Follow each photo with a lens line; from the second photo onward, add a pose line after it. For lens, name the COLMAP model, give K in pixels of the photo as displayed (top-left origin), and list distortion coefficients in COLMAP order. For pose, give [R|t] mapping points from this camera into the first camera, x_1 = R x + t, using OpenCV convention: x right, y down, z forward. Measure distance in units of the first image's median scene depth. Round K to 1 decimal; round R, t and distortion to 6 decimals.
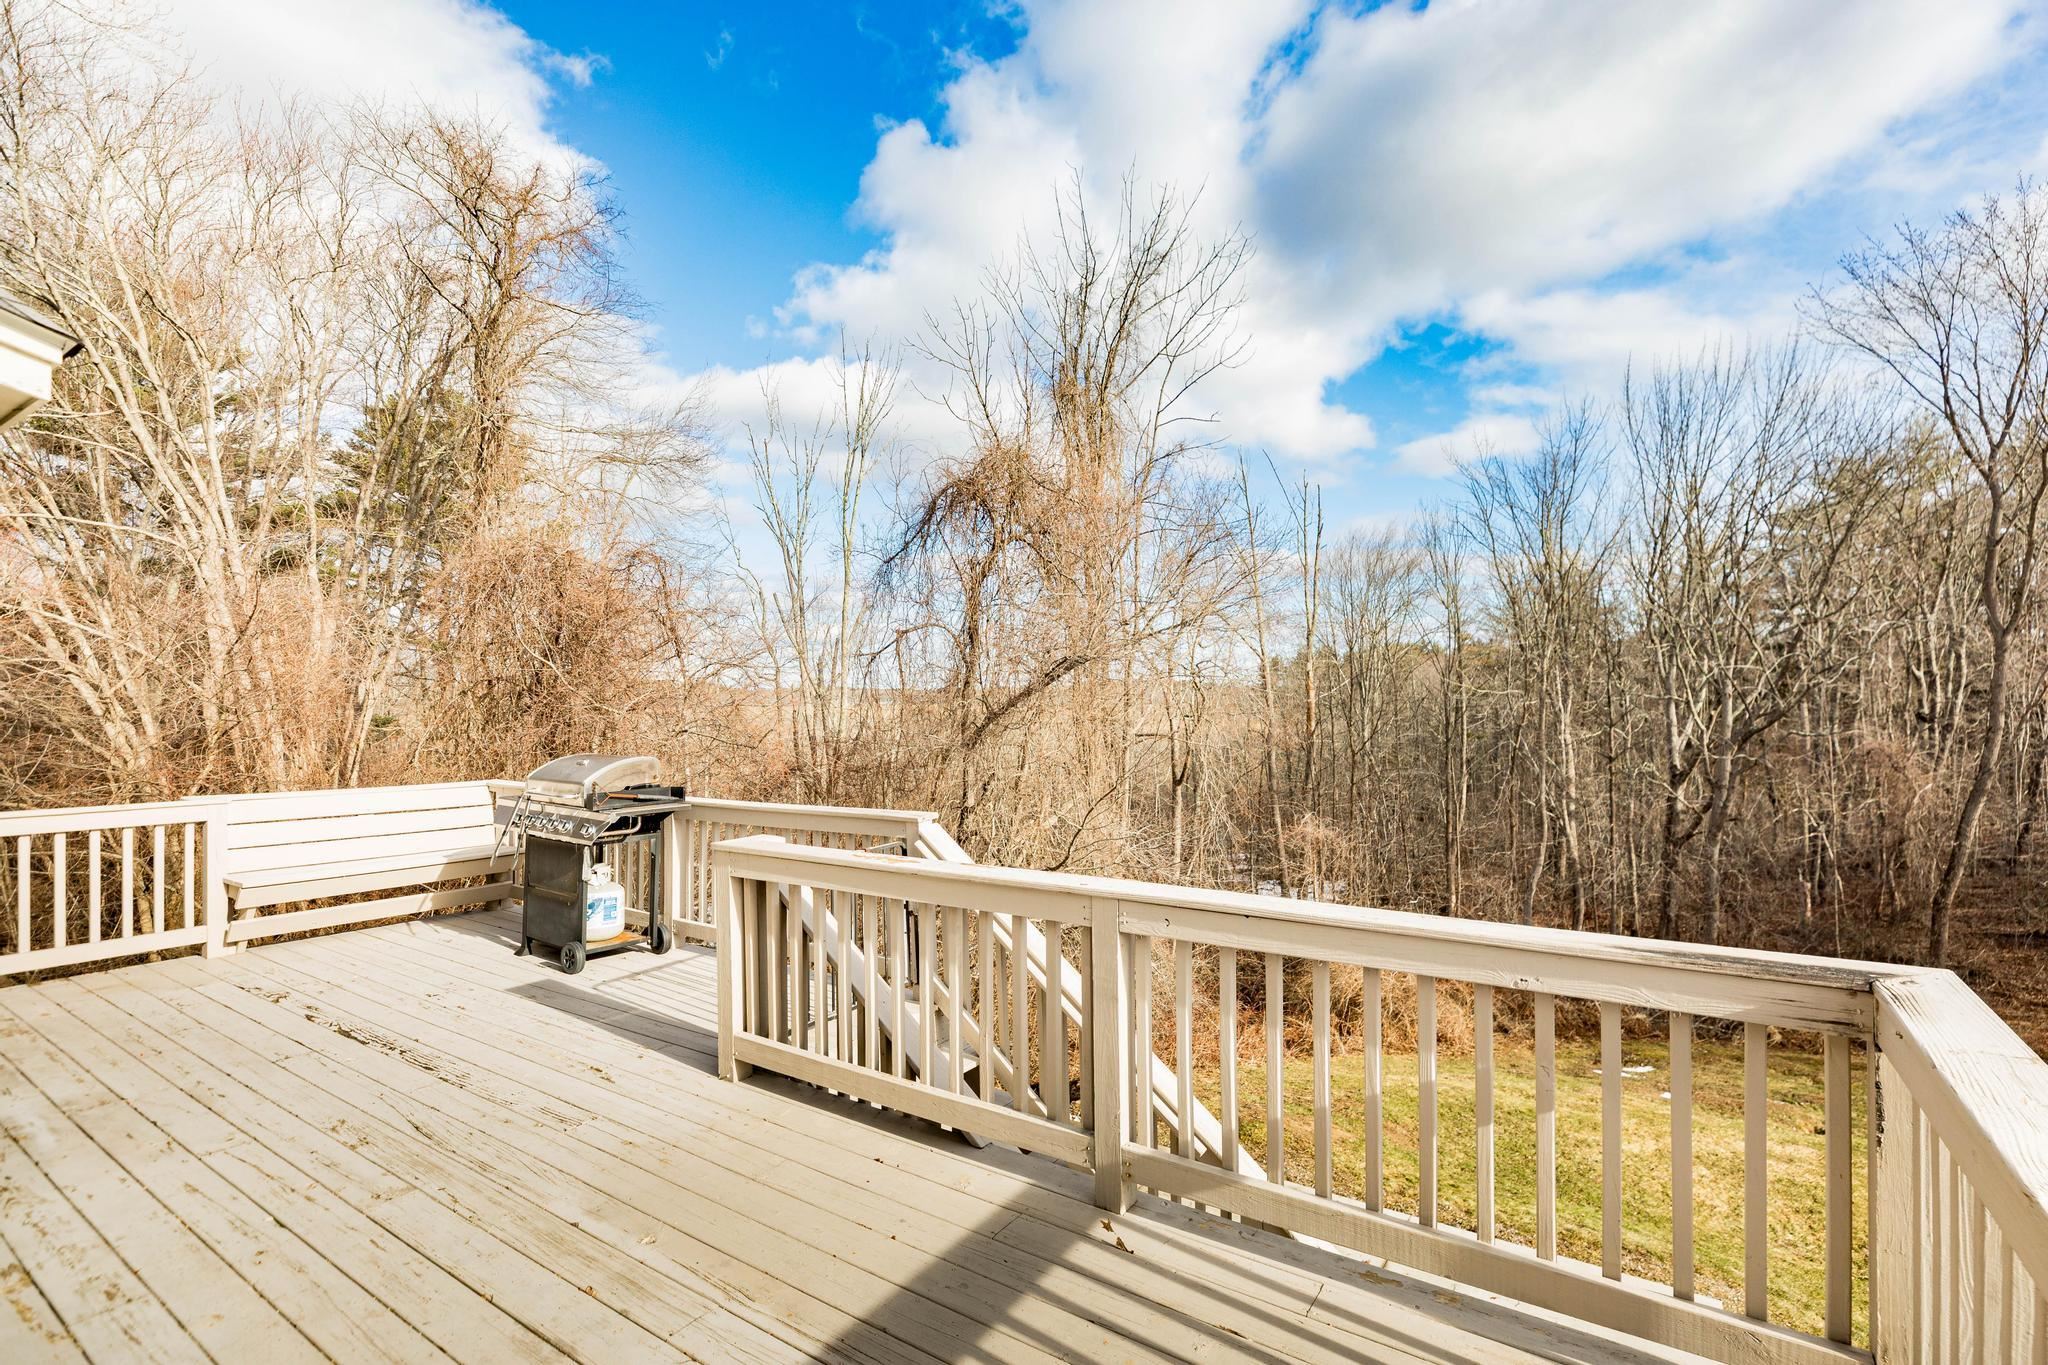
lens RADIAL K [[911.3, 0, 1072.4], [0, 911.3, 701.8], [0, 0, 1]] dist [-0.000400, 0.000043]
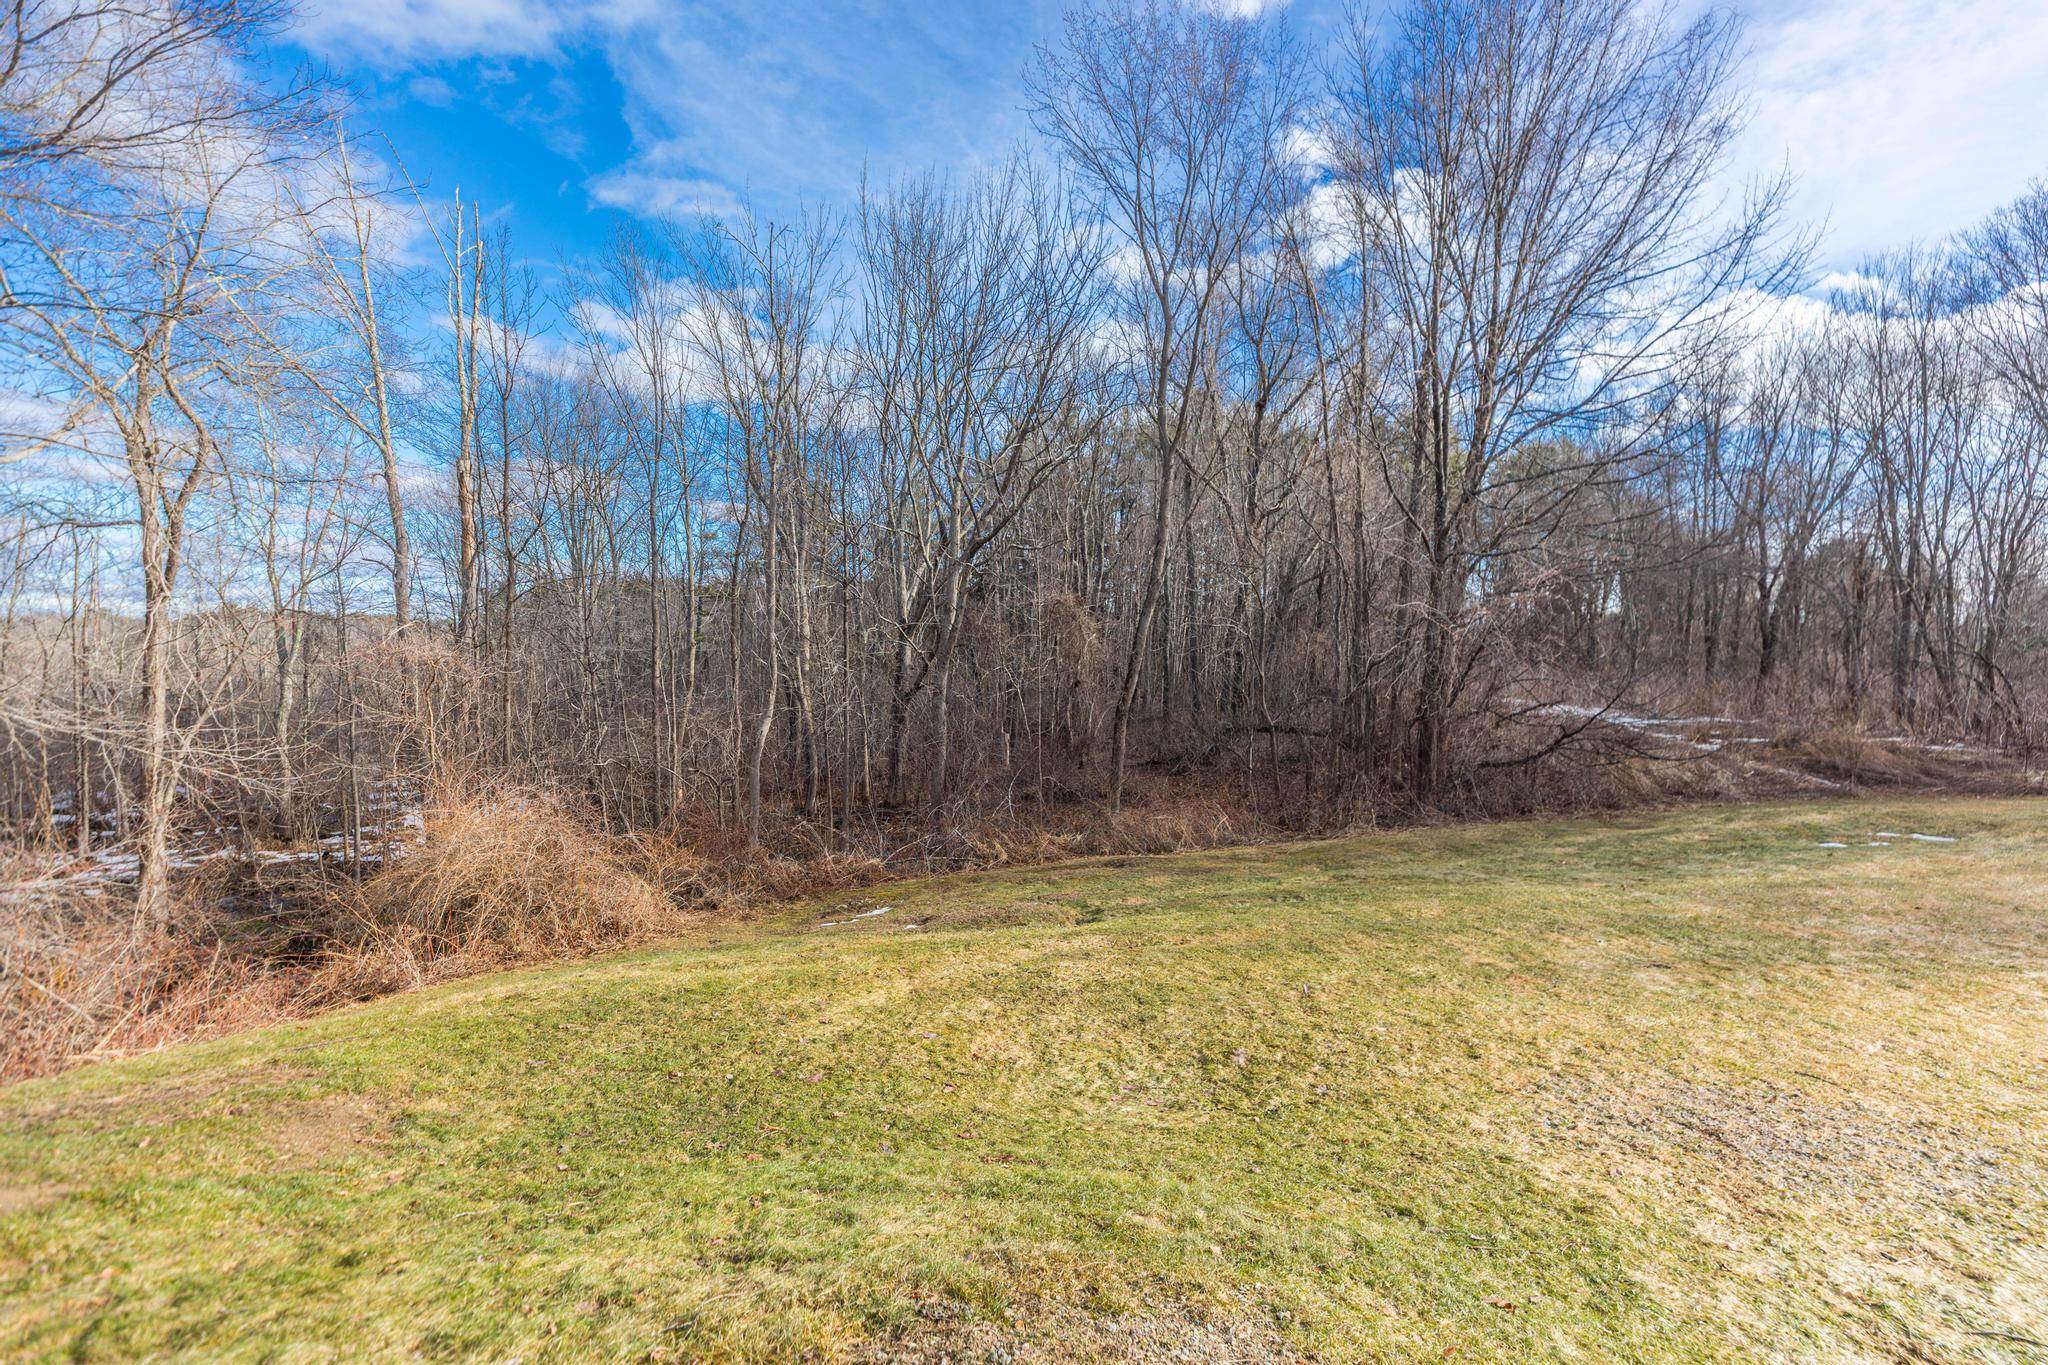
lens RADIAL K [[911.3, 0, 1072.4], [0, 911.3, 701.8], [0, 0, 1]] dist [-0.000400, 0.000043]
pose [[0.712298, -0.025922, 0.701398, 0.310274], [-0.021099, 0.998075, 0.058314, 0.268573], [-0.701560, -0.056336, 0.710380, 0.521670]]
